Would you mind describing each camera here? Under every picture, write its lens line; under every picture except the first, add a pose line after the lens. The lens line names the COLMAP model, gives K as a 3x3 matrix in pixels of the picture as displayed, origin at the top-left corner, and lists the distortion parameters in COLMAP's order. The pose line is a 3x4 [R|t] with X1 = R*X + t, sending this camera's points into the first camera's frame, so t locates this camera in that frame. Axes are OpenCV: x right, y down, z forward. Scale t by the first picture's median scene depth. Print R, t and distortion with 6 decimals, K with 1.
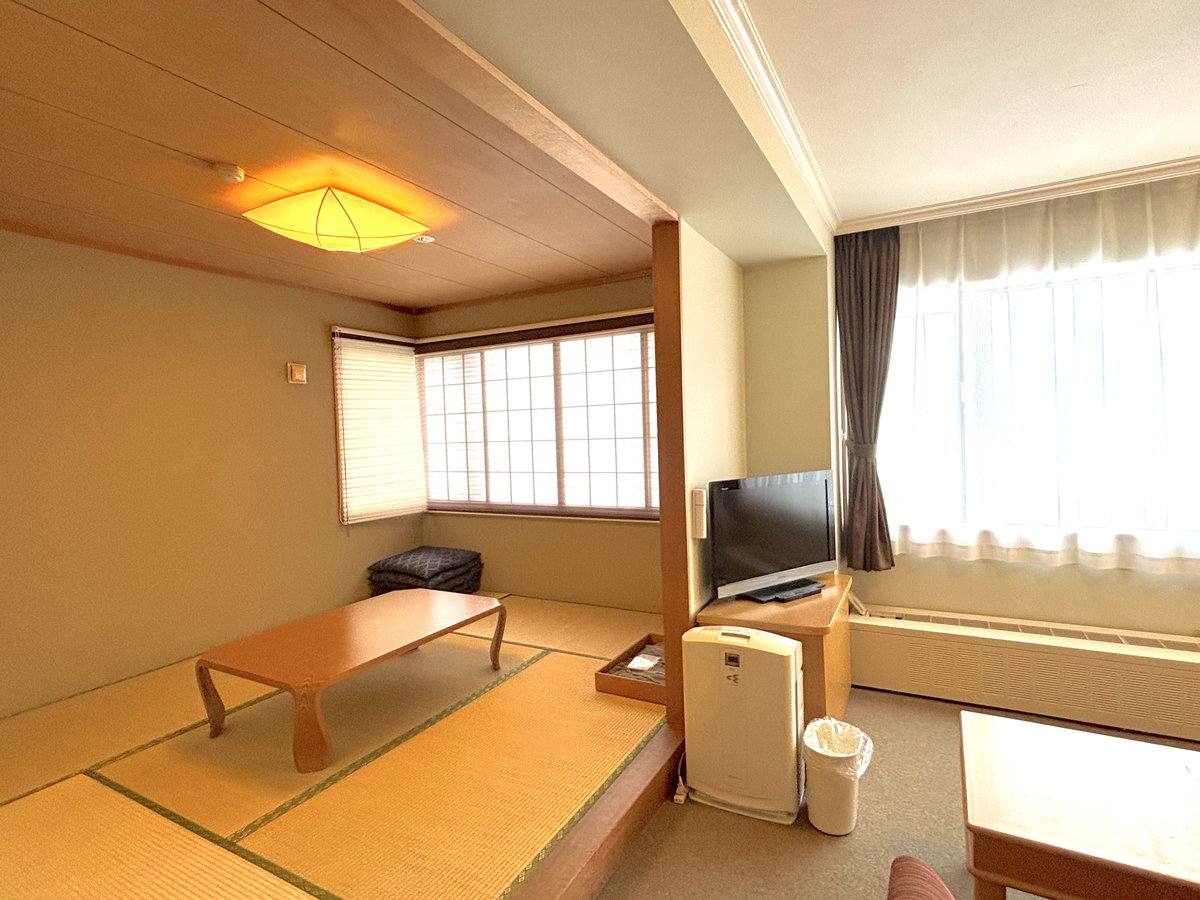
lens RADIAL K [[599.6, 0, 596.5], [0, 599.6, 445.6], [0, 0, 1]] dist [0.005994, 0.000126]
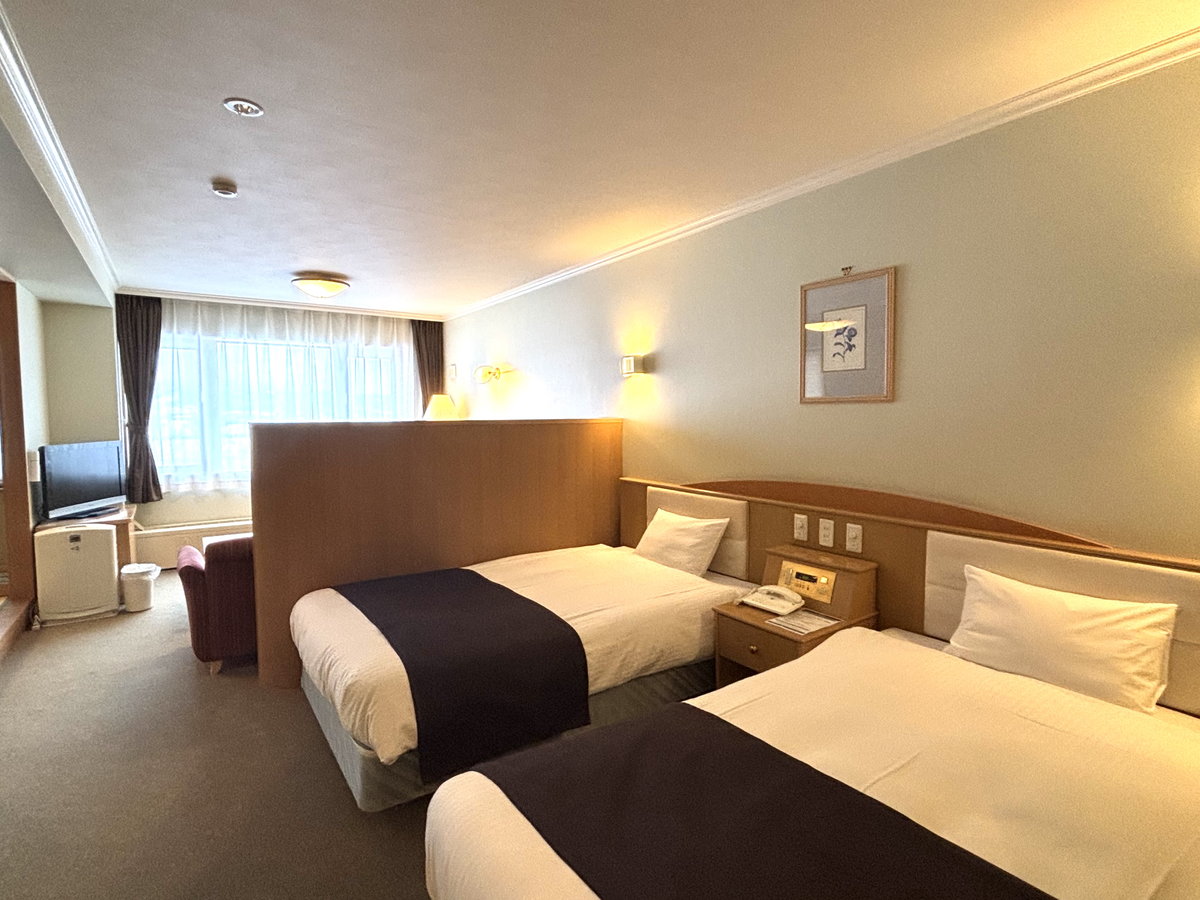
lens RADIAL K [[599.6, 0, 596.5], [0, 599.6, 445.6], [0, 0, 1]] dist [0.005994, 0.000126]
pose [[0.435766, -0.020494, 0.899827, -0.523791], [0.012081, 0.999784, 0.016919, 0.041675], [-0.899979, 0.003498, 0.435919, -0.890723]]
